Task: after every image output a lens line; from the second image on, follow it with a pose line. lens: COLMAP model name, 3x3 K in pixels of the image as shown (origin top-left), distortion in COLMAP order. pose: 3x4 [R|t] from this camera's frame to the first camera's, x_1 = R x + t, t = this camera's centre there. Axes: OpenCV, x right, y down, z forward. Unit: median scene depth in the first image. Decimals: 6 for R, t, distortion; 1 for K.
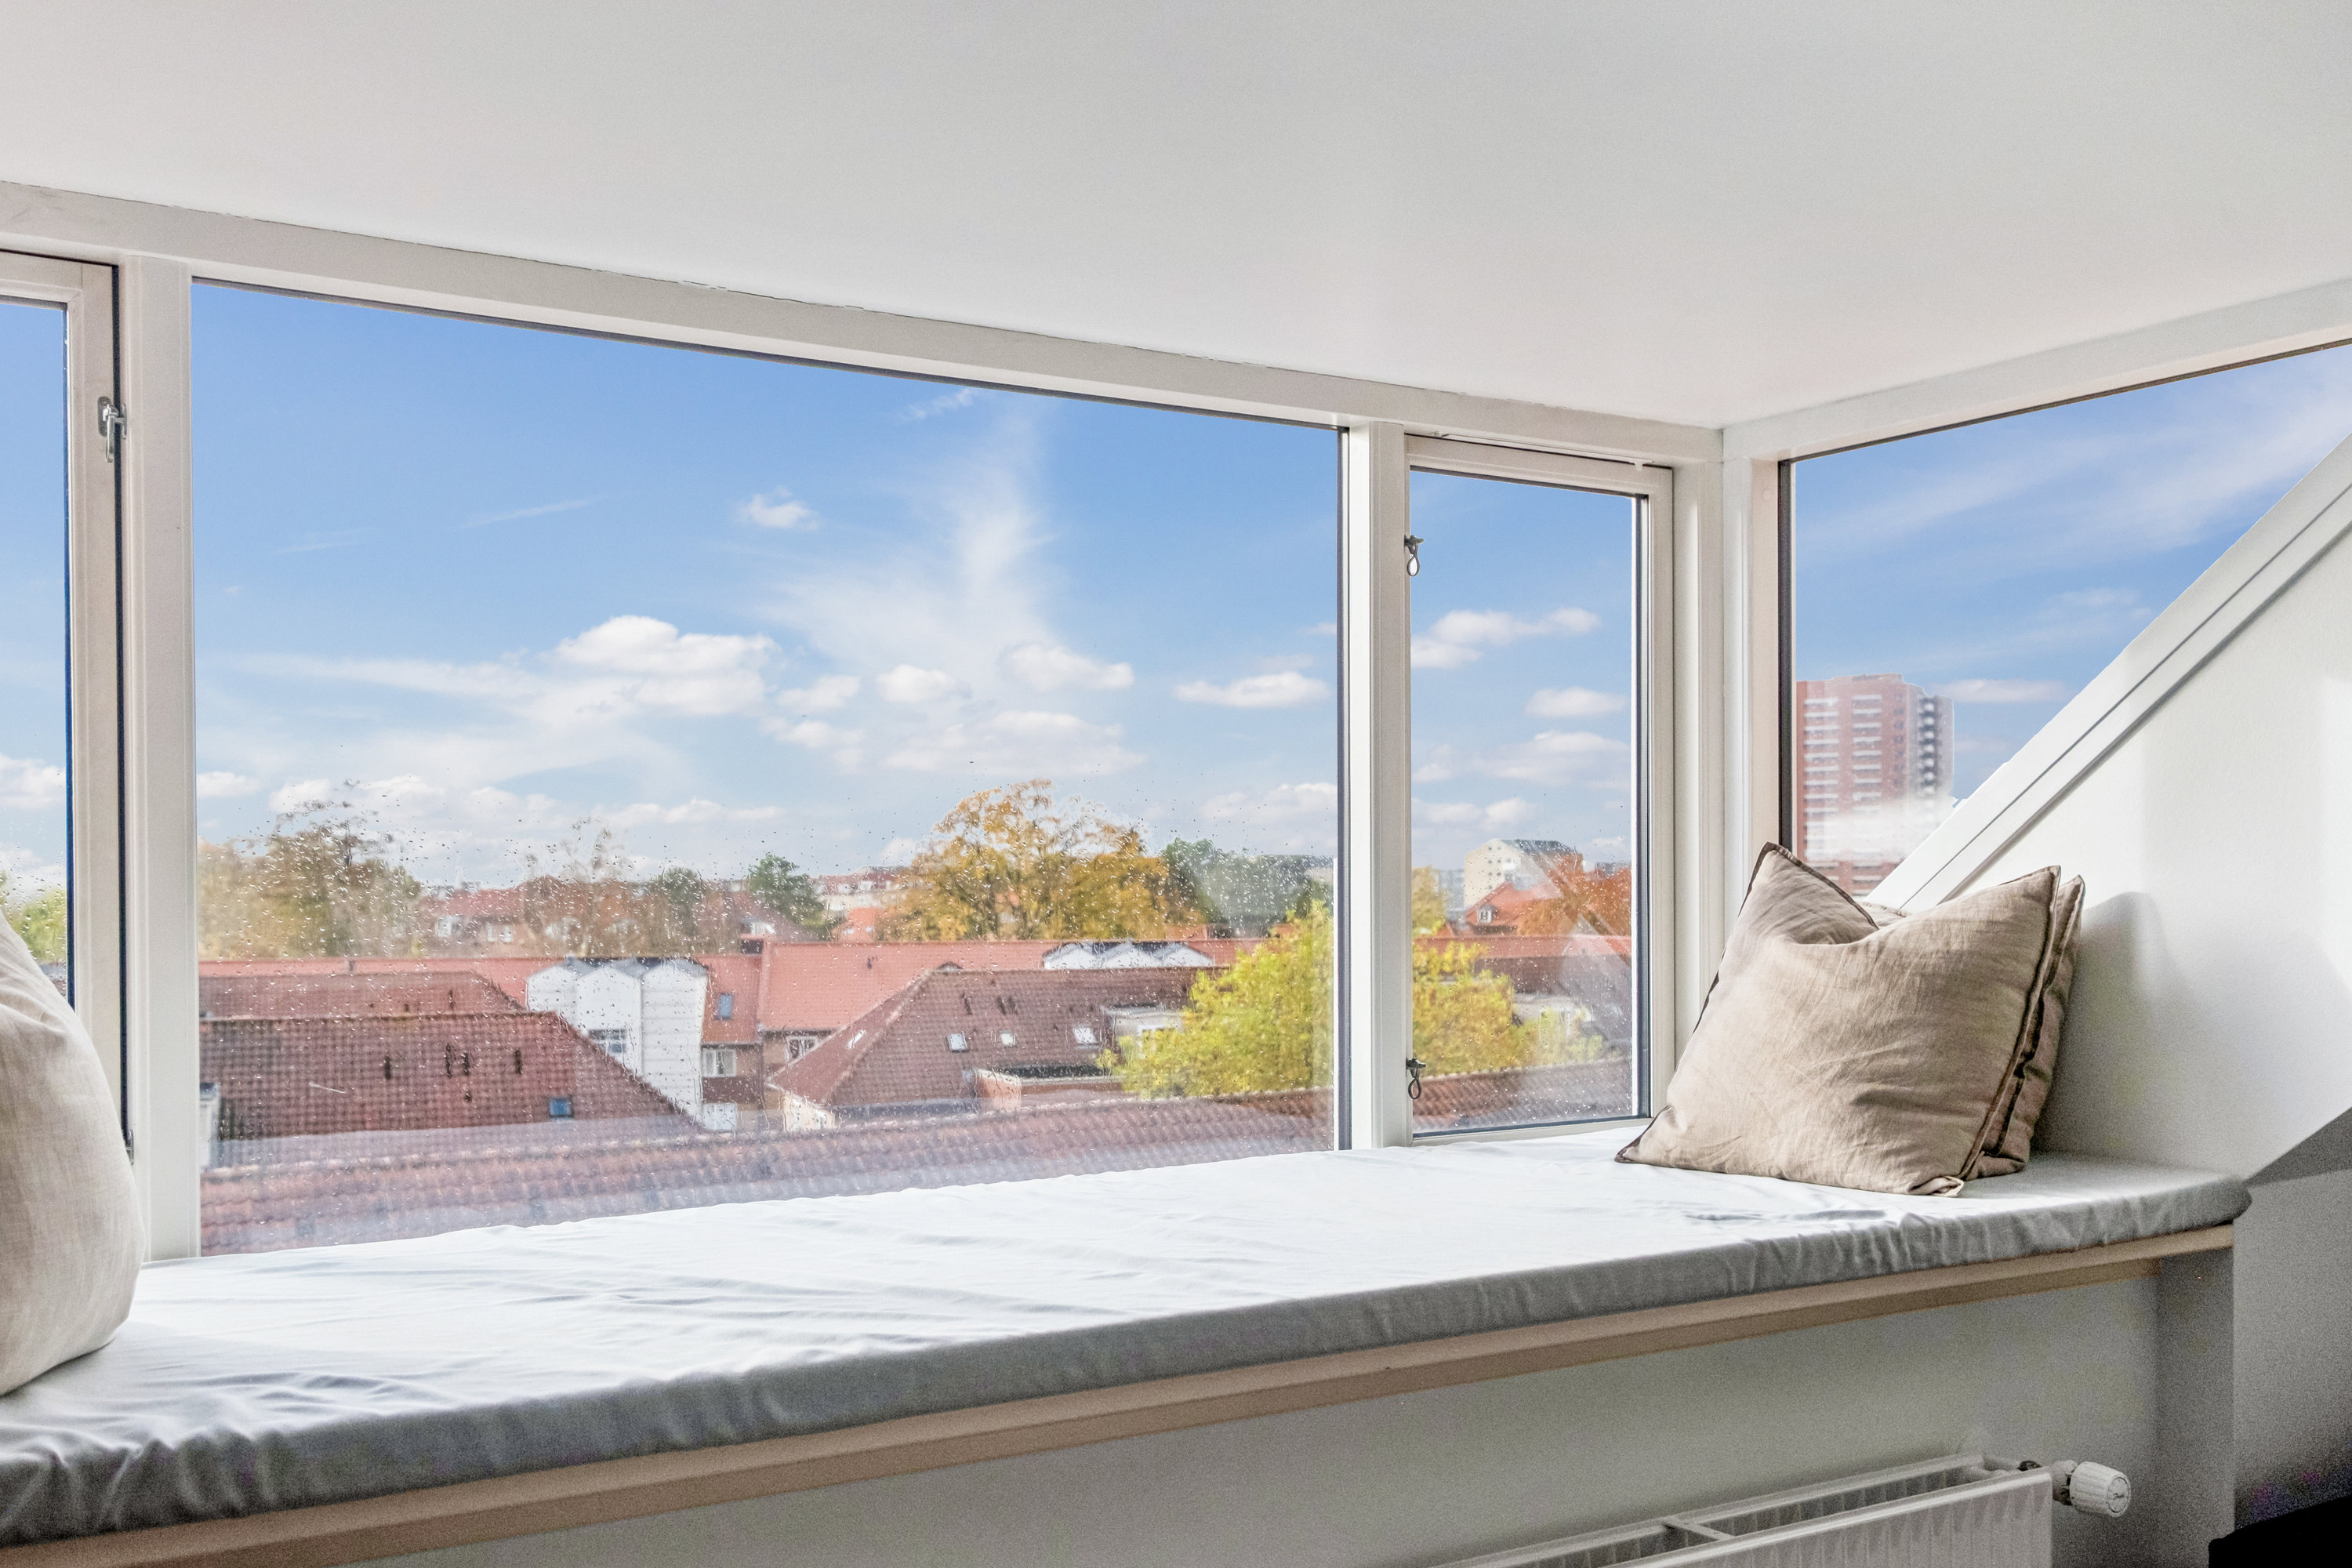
lens RADIAL K [[2269.1, 0, 1180.4], [0, 2269.1, 911.5], [0, 0, 1]] dist [-0.001293, 0.000000]
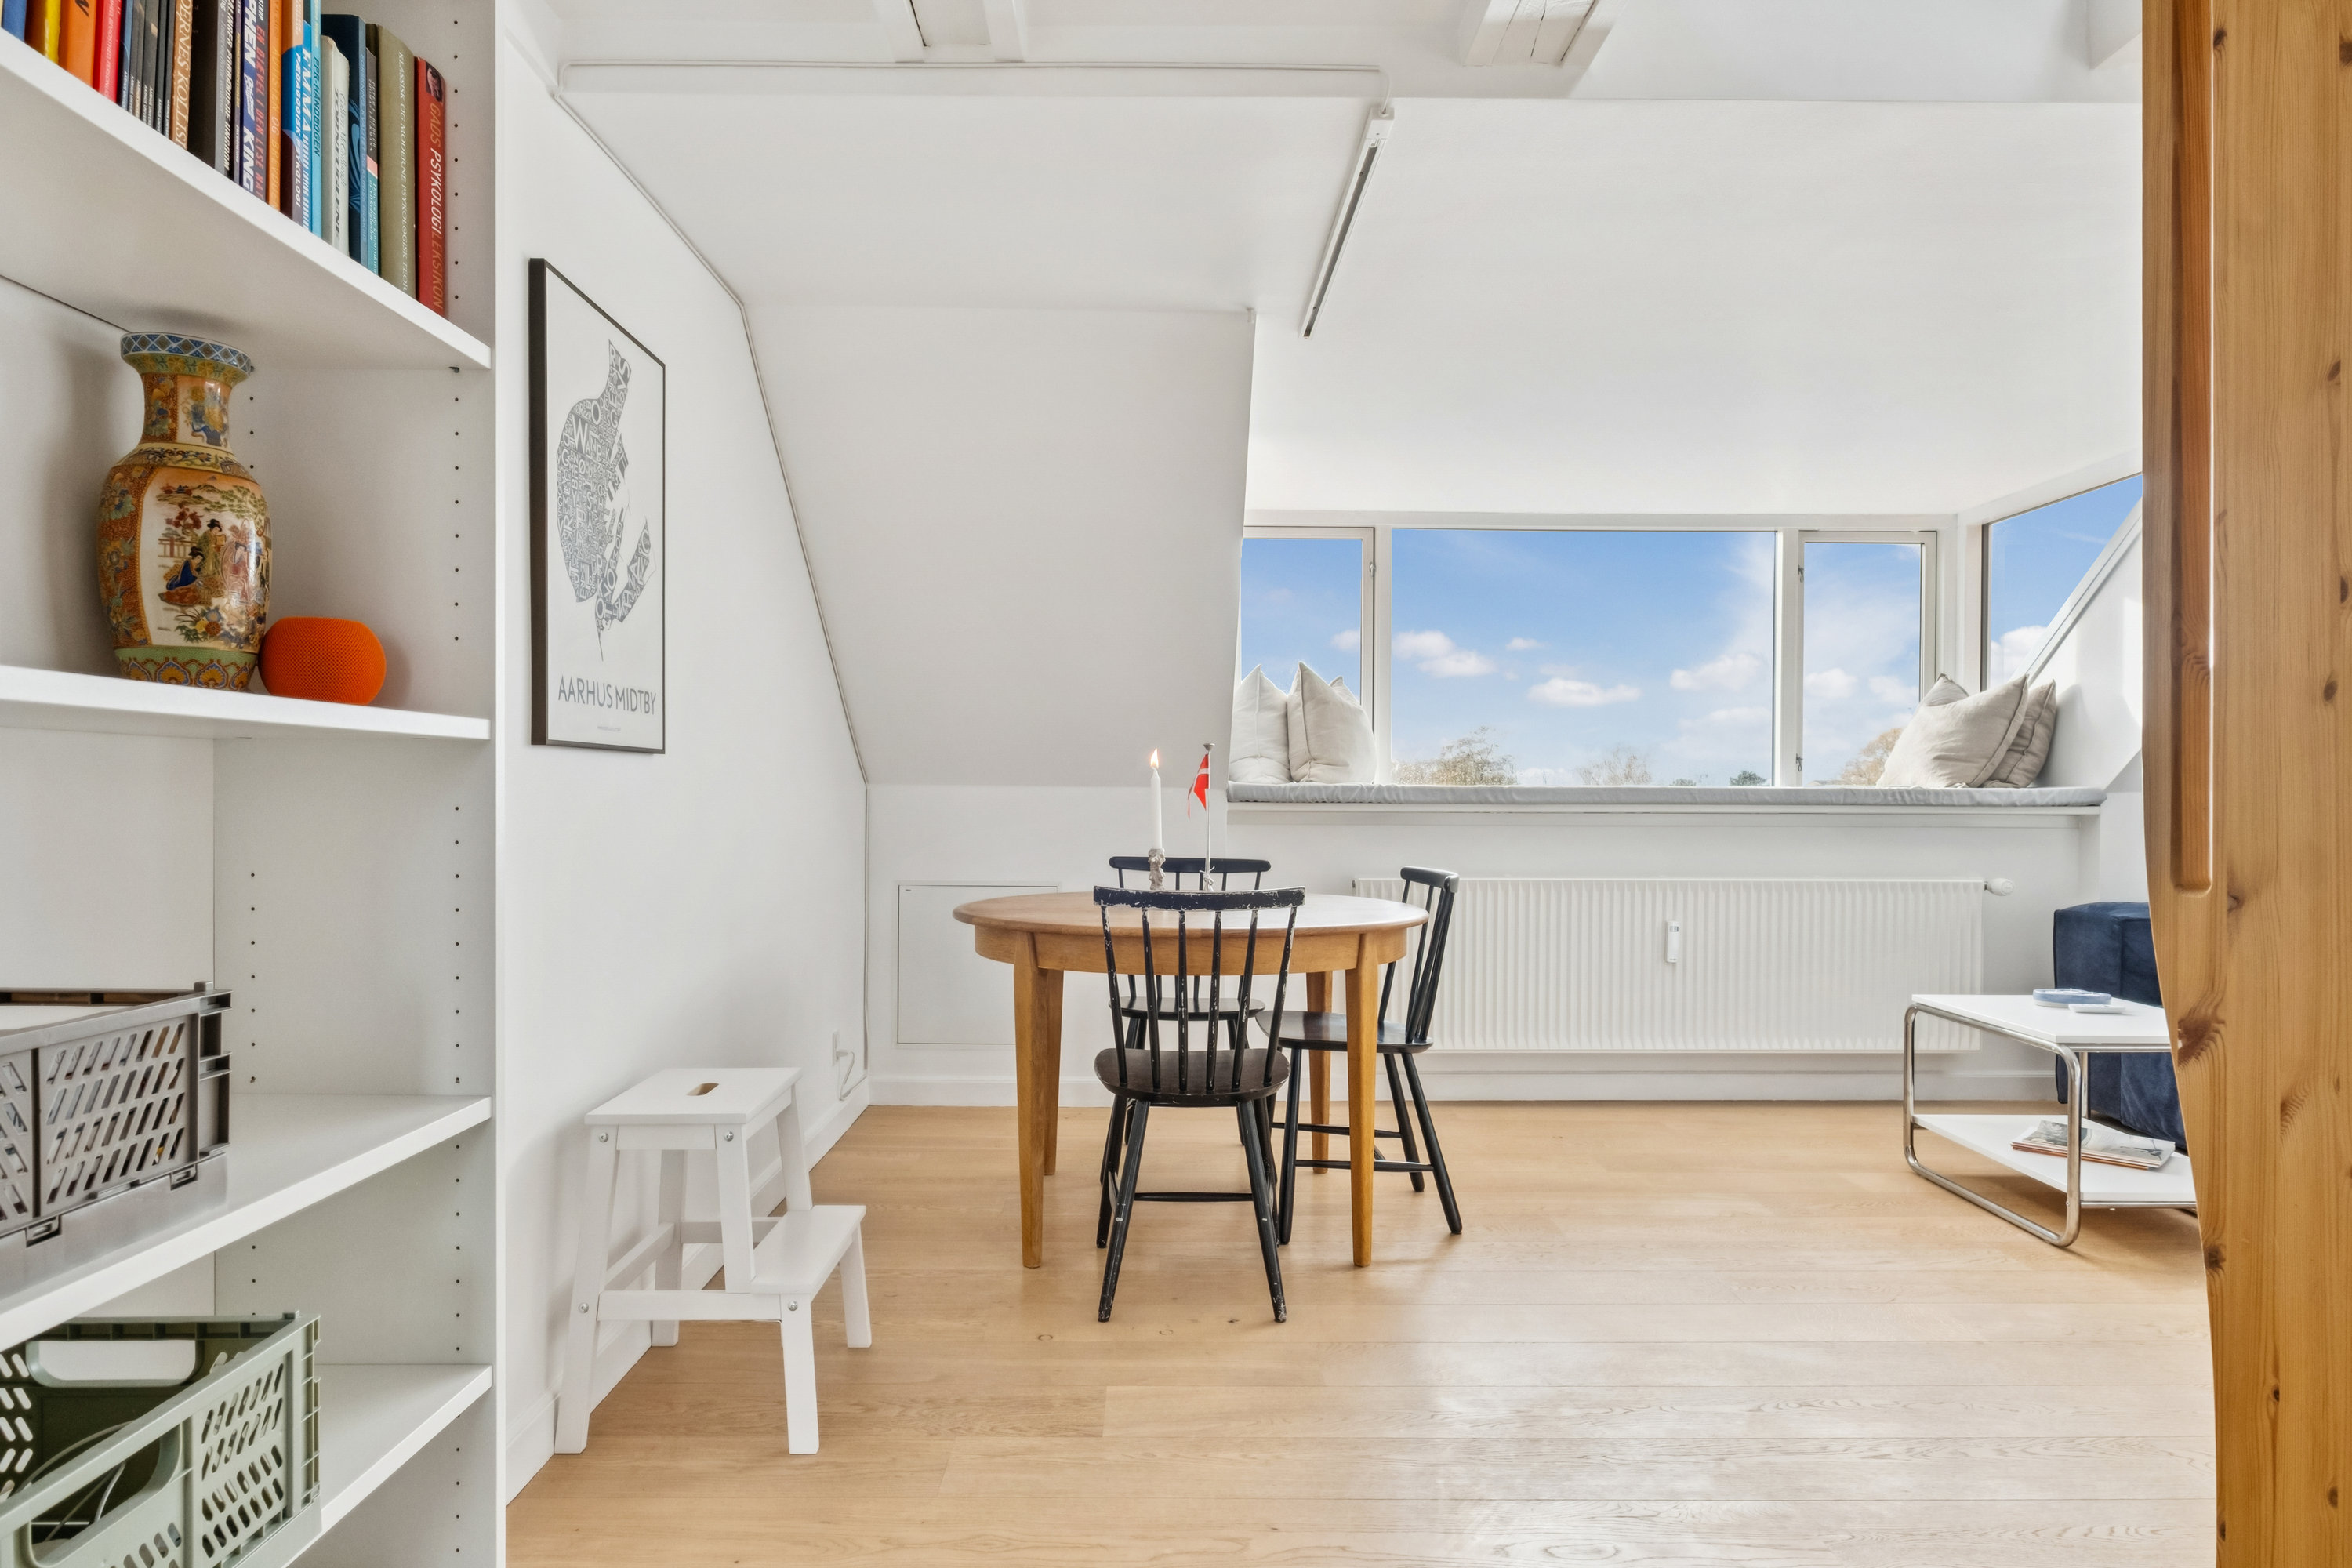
lens RADIAL K [[1393.1, 0, 1179.4], [0, 1393.1, 809.3], [0, 0, 1]] dist [-0.006810, 0.003614]
pose [[0.844154, 0.016442, -0.535848, 0.426012], [-0.015615, 0.999860, 0.006081, 0.148102], [0.535873, 0.003234, 0.844293, -0.949366]]
